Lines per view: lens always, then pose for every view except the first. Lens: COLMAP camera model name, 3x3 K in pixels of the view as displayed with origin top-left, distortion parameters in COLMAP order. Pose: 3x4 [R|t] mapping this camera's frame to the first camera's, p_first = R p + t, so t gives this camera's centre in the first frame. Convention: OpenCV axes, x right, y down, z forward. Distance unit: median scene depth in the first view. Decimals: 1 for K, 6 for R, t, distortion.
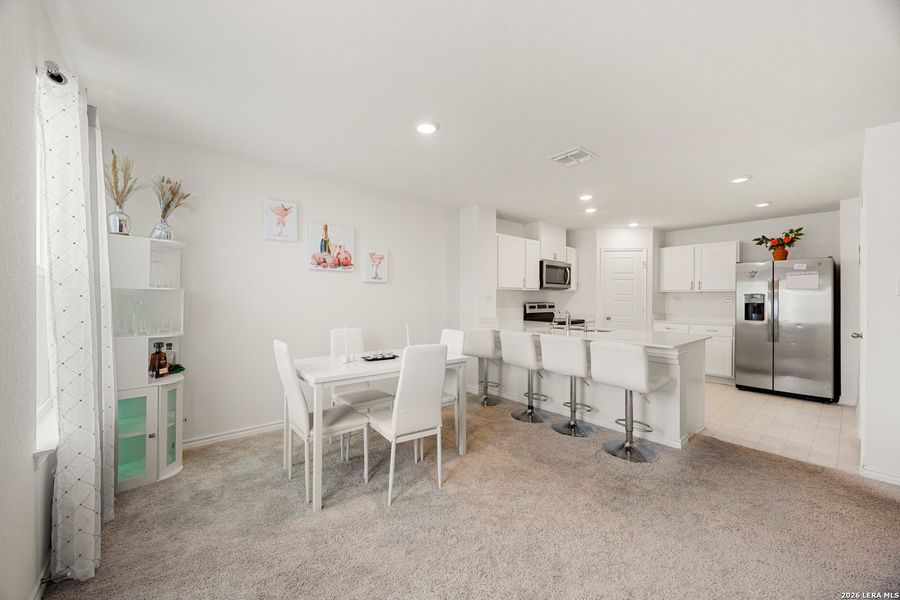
lens RADIAL K [[344.9, 0, 448.4], [0, 344.9, 299.1], [0, 0, 1]] dist [-0.003647, 0.000155]
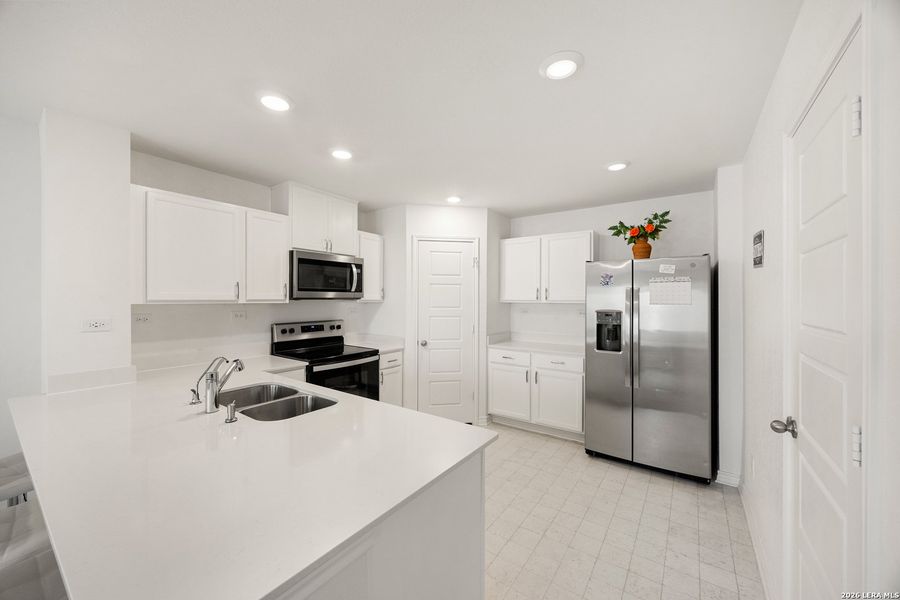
lens RADIAL K [[344.9, 0, 450.5], [0, 344.9, 299.0], [0, 0, 1]] dist [-0.003647, 0.000155]
pose [[0.968102, -0.002270, 0.250546, 0.432990], [0.002193, 0.999997, 0.000585, -0.035792], [-0.250547, -0.000017, 0.968105, 0.440307]]
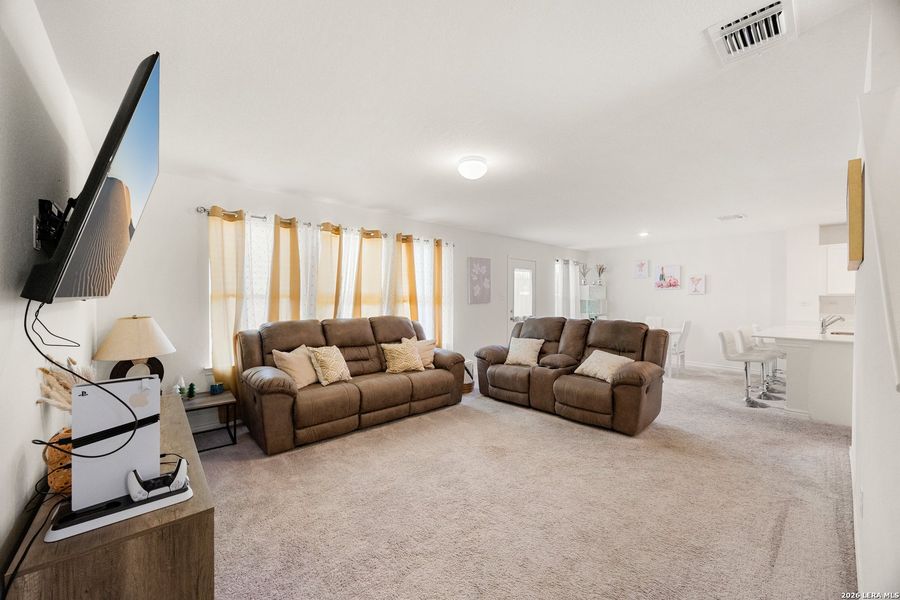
lens RADIAL K [[344.9, 0, 447.2], [0, 344.9, 300.4], [0, 0, 1]] dist [-0.003647, 0.000155]
pose [[0.013344, 0.001218, -0.999910, 1.234362], [-0.003980, 0.999991, 0.001165, -0.010605], [0.999903, 0.003964, 0.013349, -0.227606]]
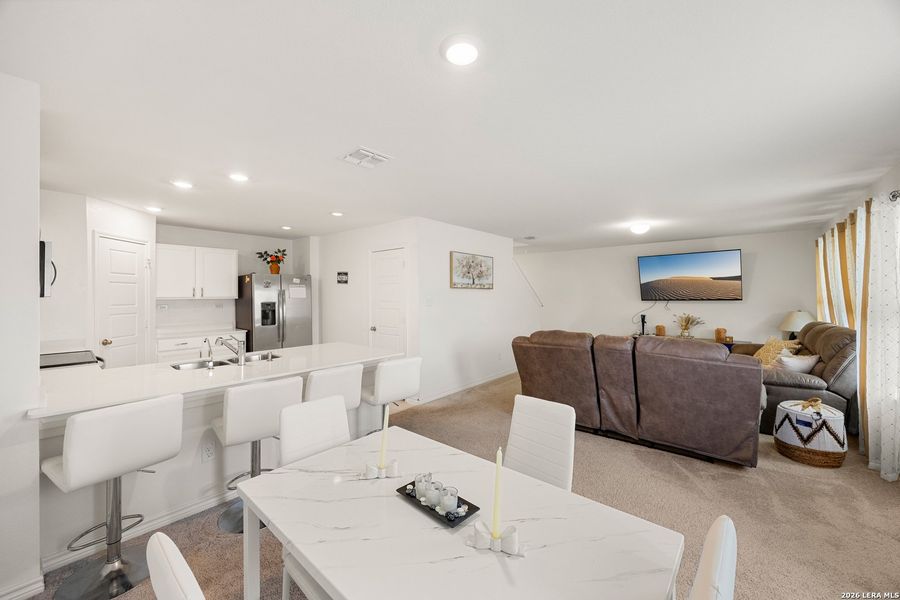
lens RADIAL K [[344.9, 0, 454.5], [0, 344.9, 290.5], [0, 0, 1]] dist [-0.003647, 0.000155]
pose [[-0.165864, 0.007538, 0.986120, -0.335205], [0.002410, 0.999971, -0.007239, -0.042403], [-0.986146, 0.001176, -0.165878, 0.577016]]
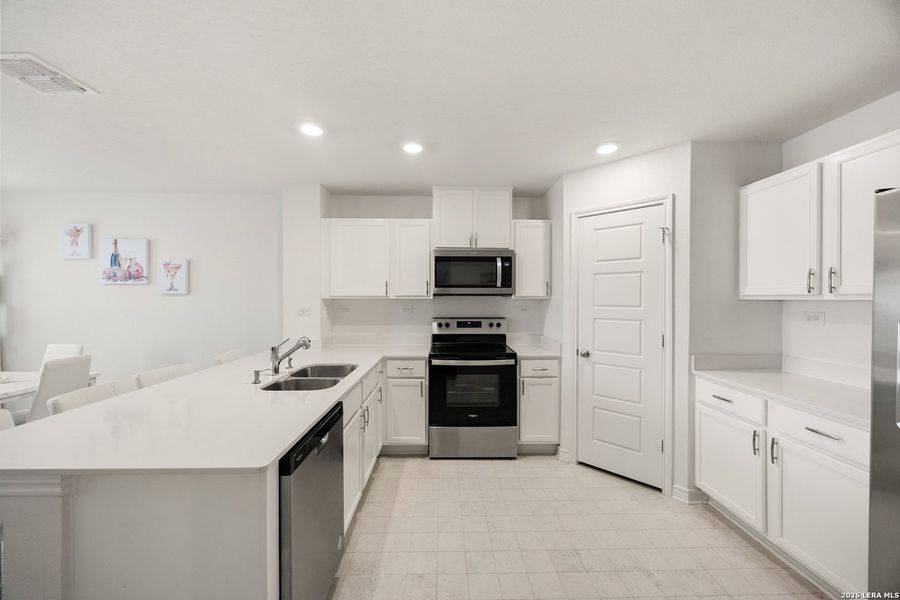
lens RADIAL K [[344.9, 0, 450.2], [0, 344.9, 299.1], [0, 0, 1]] dist [-0.003647, 0.000155]
pose [[0.772432, -0.003050, -0.635090, 0.776055], [0.000751, 0.999992, -0.003888, -0.025193], [0.635097, 0.002526, 0.772429, 0.620315]]
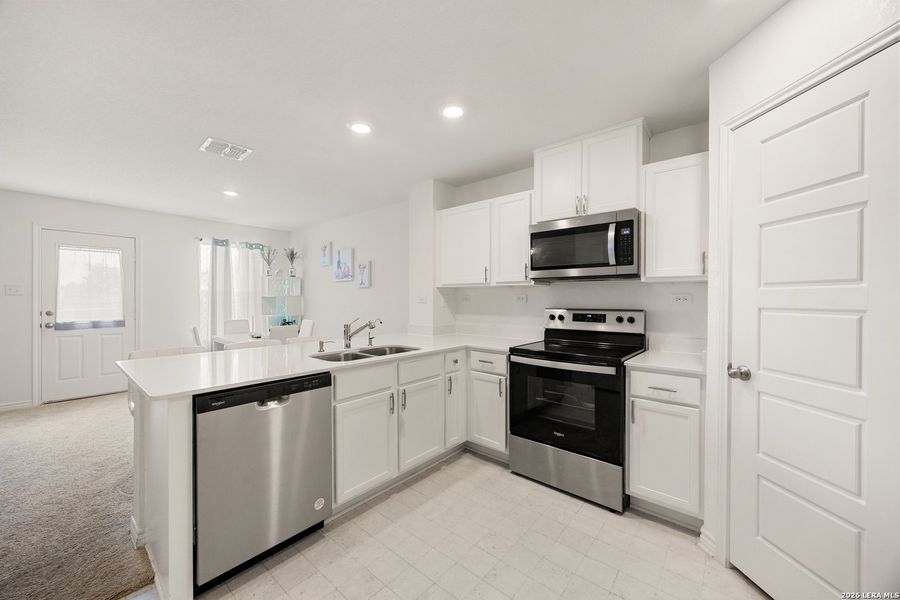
lens RADIAL K [[344.9, 0, 444.2], [0, 344.9, 298.8], [0, 0, 1]] dist [-0.003647, 0.000155]
pose [[0.146542, -0.005211, -0.989191, 0.861029], [-0.002412, 0.999981, -0.005625, -0.000768], [0.989201, 0.003210, 0.146527, 0.904236]]
